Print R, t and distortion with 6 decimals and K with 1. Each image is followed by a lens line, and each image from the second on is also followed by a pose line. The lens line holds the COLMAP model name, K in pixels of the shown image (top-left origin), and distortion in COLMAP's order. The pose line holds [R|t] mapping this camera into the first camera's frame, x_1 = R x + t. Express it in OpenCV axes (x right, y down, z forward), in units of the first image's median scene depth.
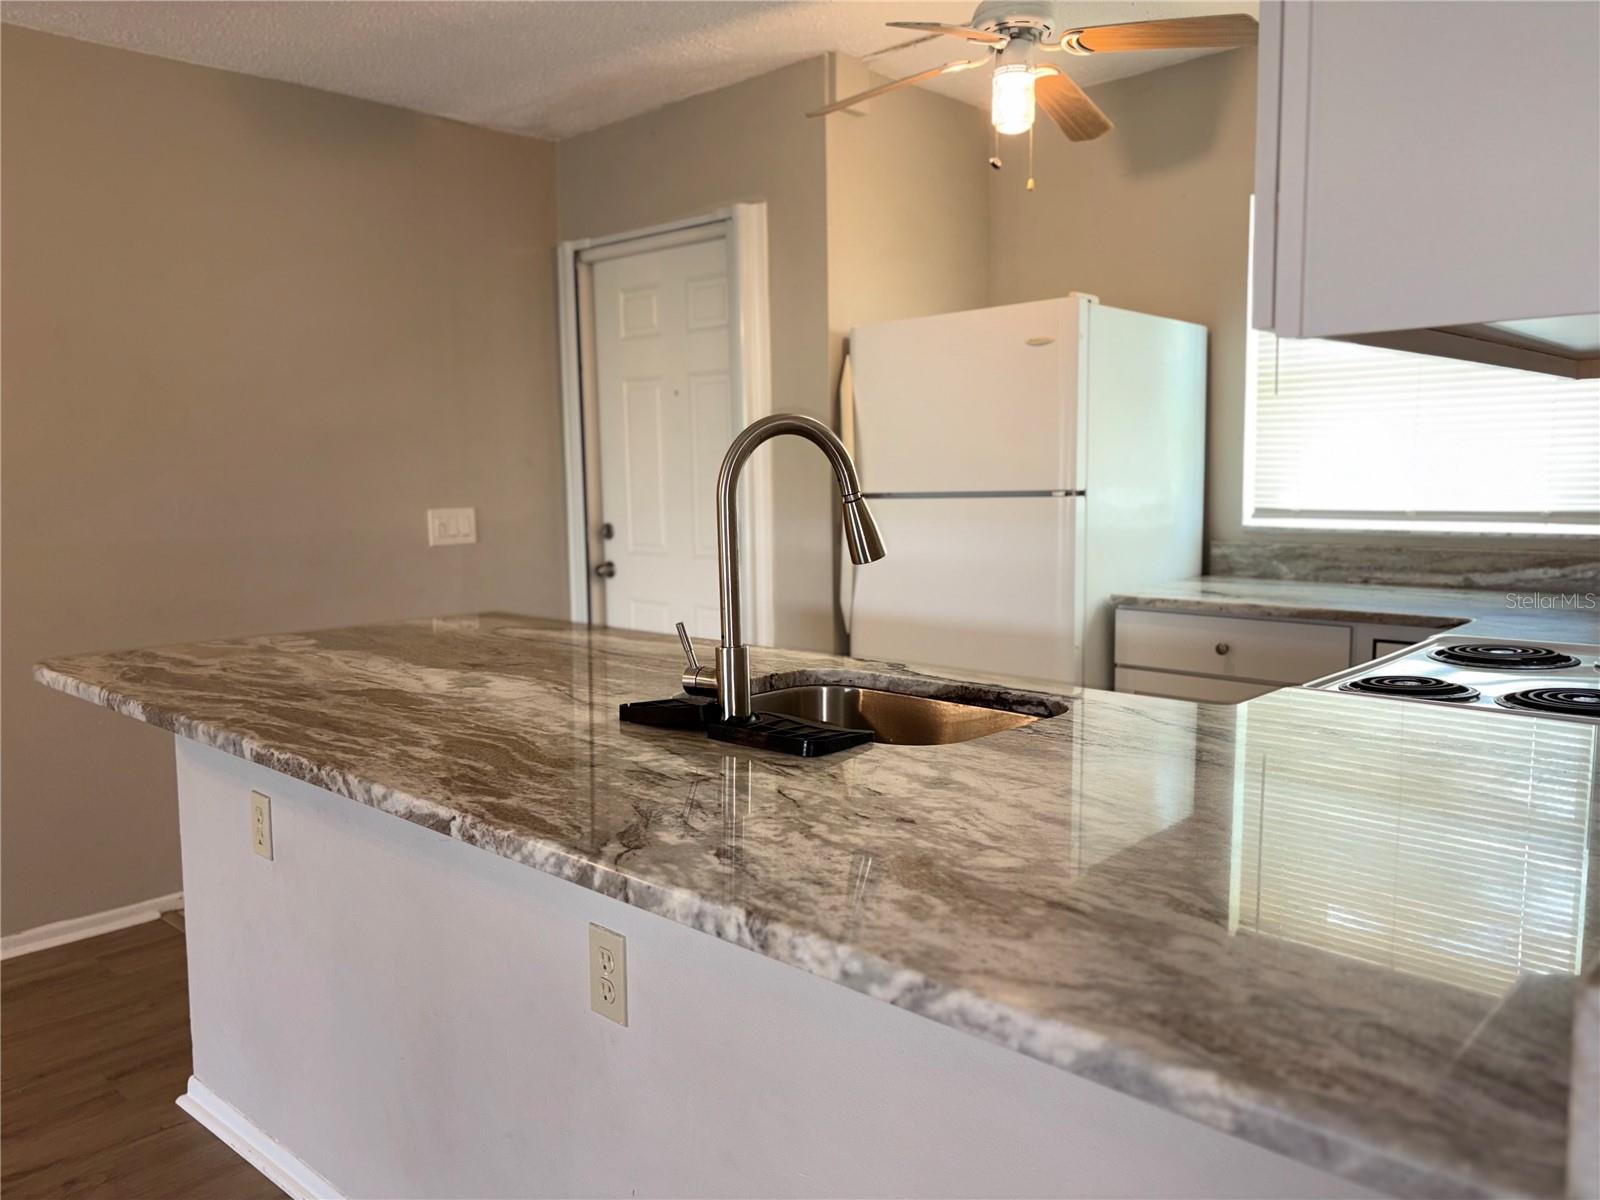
lens RADIAL K [[1217.9, 0, 794.4], [0, 1217.9, 604.6], [0, 0, 1]] dist [0.023299, -0.033817]
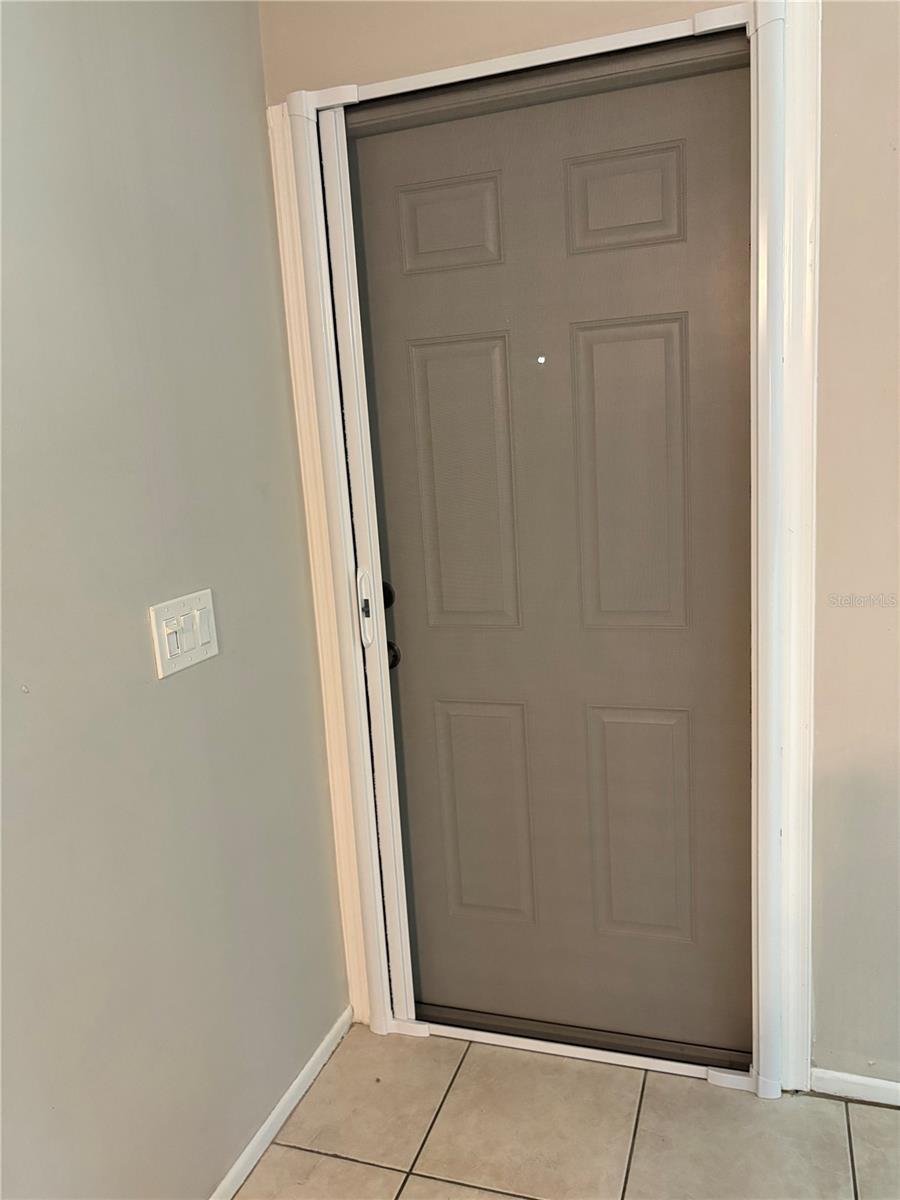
lens RADIAL K [[913.4, 0, 443.1], [0, 913.4, 590.4], [0, 0, 1]] dist [0.023299, -0.033817]
pose [[0.905173, -0.109153, 0.410788, -0.329774], [0.097944, 0.994019, 0.048307, -0.086309], [-0.413604, -0.003492, 0.910450, 0.599060]]
